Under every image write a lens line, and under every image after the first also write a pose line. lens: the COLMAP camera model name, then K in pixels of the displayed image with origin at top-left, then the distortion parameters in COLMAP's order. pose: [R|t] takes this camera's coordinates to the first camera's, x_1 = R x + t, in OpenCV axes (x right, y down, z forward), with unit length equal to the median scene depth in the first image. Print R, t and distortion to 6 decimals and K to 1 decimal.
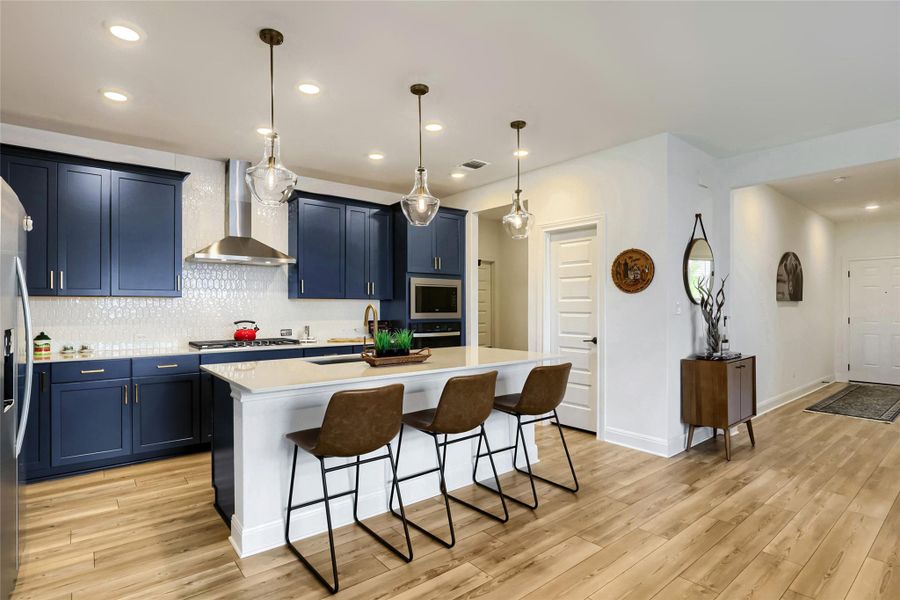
lens RADIAL K [[461.3, 0, 447.9], [0, 461.3, 299.3], [0, 0, 1]] dist [-0.026991, 0.000395]
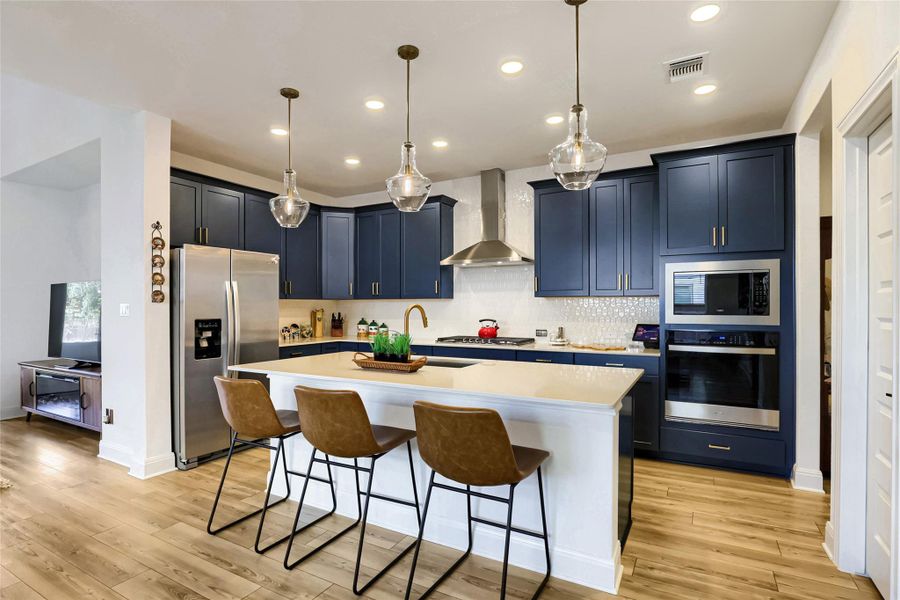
lens RADIAL K [[461.3, 0, 447.4], [0, 461.3, 307.7], [0, 0, 1]] dist [-0.026991, 0.000395]
pose [[0.358608, 0.003642, -0.933481, 0.529842], [0.019143, 0.999753, 0.011254, 0.005746], [0.933292, -0.021905, 0.358450, 0.532035]]
